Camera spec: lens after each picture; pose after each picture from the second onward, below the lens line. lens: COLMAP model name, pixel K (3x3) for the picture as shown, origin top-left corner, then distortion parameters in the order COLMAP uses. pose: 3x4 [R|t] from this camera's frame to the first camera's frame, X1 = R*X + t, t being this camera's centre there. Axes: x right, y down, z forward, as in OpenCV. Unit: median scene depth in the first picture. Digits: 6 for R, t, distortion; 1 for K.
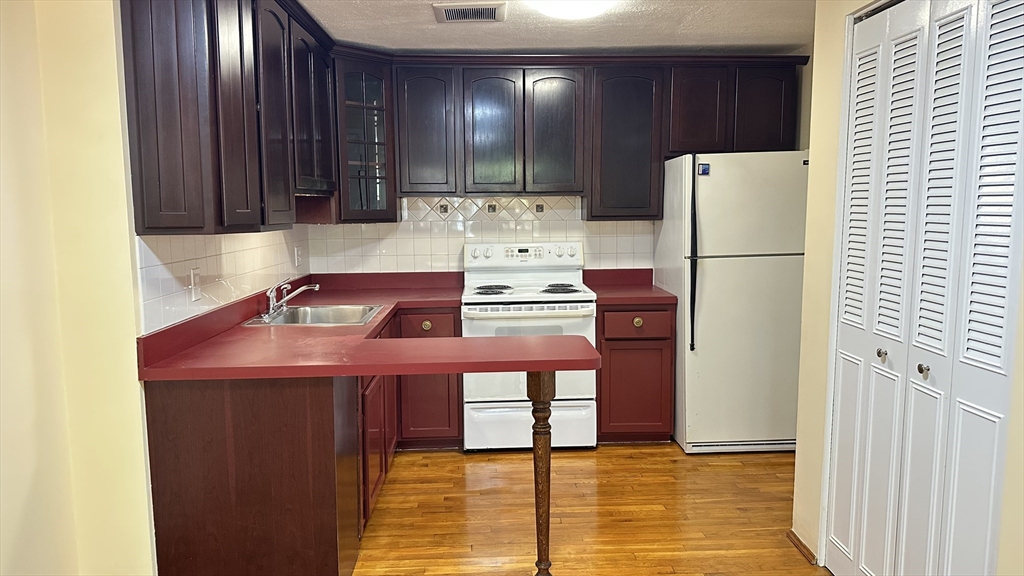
lens RADIAL K [[709.6, 0, 511.1], [0, 709.6, 292.6], [0, 0, 1]] dist [0.077197, -0.099706]
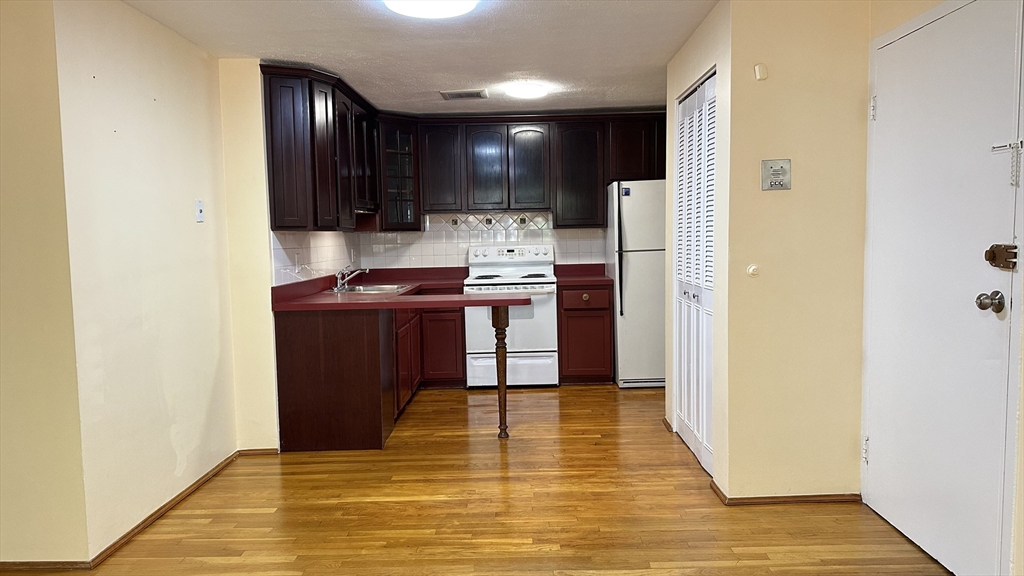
lens RADIAL K [[709.6, 0, 515.8], [0, 709.6, 291.8], [0, 0, 1]] dist [0.077197, -0.099706]
pose [[0.998823, -0.007420, -0.047923, 0.105973], [0.005533, 0.999209, -0.039385, 0.087191], [0.048177, 0.039074, 0.998074, -0.451692]]
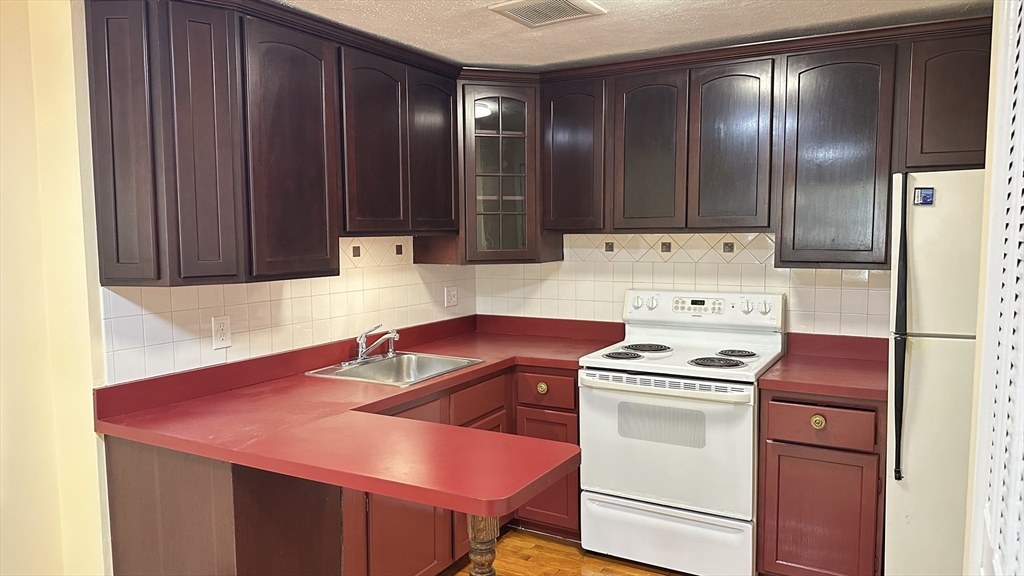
lens RADIAL K [[709.6, 0, 511.0], [0, 709.6, 285.6], [0, 0, 1]] dist [0.077197, -0.099706]
pose [[0.845134, 0.044728, -0.532680, 0.289525], [-0.062908, 0.997891, -0.016018, -0.058709], [0.530840, 0.047048, 0.846165, 0.264609]]
